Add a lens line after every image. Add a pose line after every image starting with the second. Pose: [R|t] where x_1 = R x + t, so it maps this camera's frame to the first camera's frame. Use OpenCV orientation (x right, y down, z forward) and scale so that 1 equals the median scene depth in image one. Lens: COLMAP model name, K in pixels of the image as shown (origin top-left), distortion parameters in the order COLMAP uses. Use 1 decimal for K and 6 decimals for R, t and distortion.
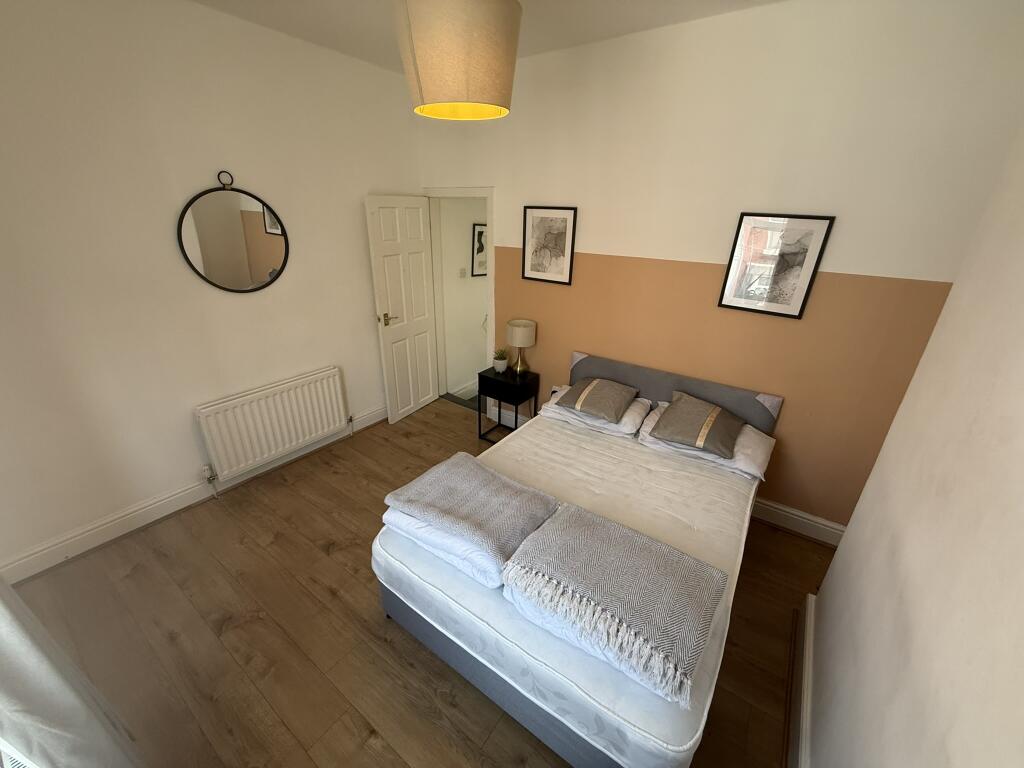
lens RADIAL K [[408.0, 0, 510.8], [0, 408.0, 383.7], [0, 0, 1]] dist [-0.001336, 0.000137]
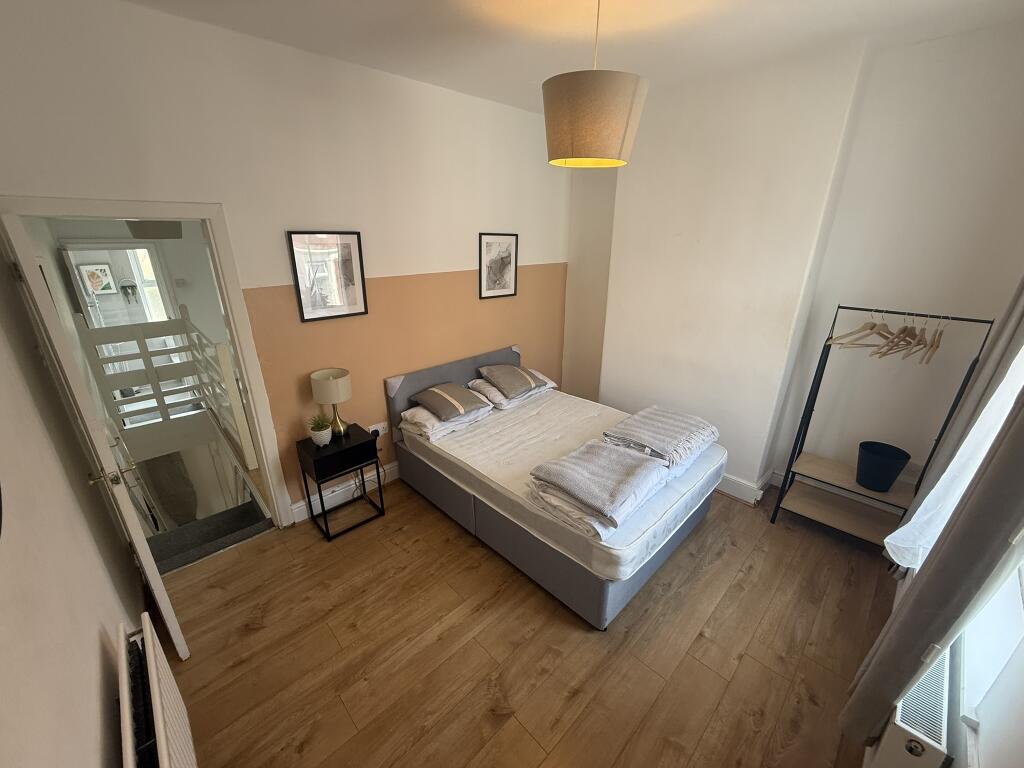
lens RADIAL K [[408.0, 0, 510.8], [0, 408.0, 383.7], [0, 0, 1]] dist [-0.001336, 0.000137]
pose [[0.181127, -0.363825, 0.913687, -0.899268], [0.387954, 0.880145, 0.273562, -0.293659], [-0.903706, 0.304919, 0.300565, 0.611646]]
